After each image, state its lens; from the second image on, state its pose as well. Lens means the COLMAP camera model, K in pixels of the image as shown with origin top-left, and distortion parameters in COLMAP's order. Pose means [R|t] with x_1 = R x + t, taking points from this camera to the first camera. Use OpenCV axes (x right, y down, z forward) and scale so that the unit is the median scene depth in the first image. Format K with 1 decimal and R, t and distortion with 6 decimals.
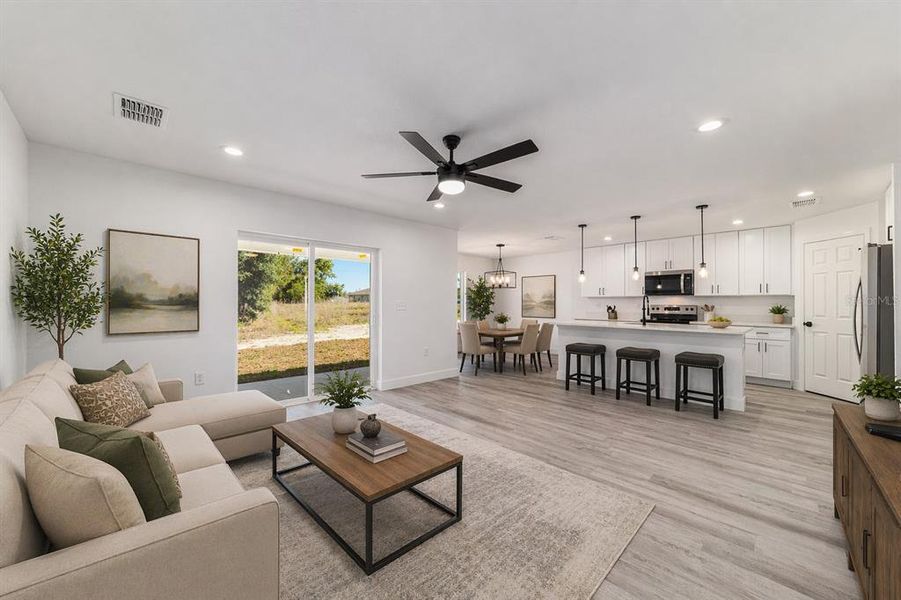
lens RADIAL K [[347.1, 0, 447.0], [0, 347.1, 300.1], [0, 0, 1]] dist [-0.014938, 0.007107]
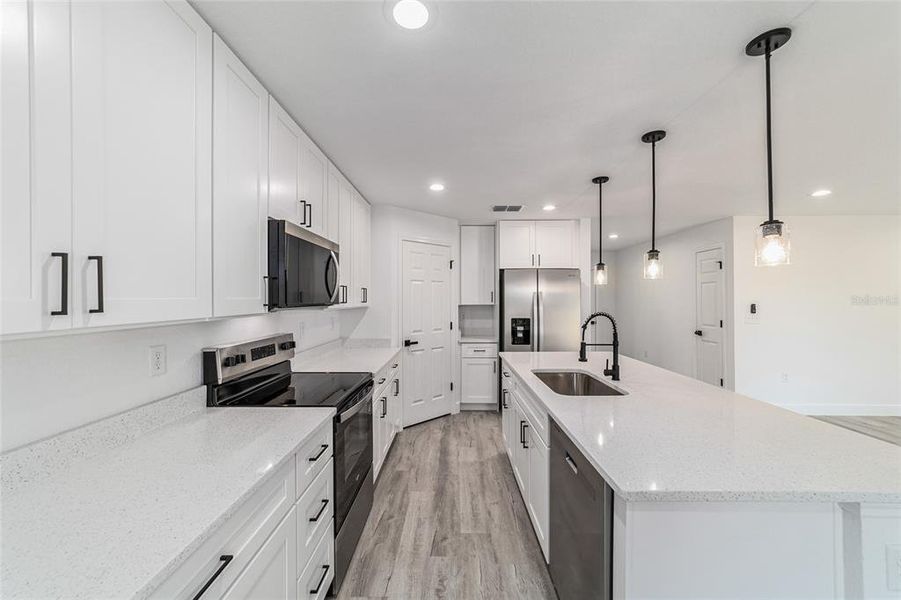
lens RADIAL K [[347.1, 0, 450.2], [0, 347.1, 299.6], [0, 0, 1]] dist [-0.014938, 0.007107]
pose [[-0.713648, -0.002627, 0.700500, 0.470274], [-0.003515, 0.999994, 0.000170, -0.033515], [-0.700496, -0.002341, -0.713653, 1.661039]]
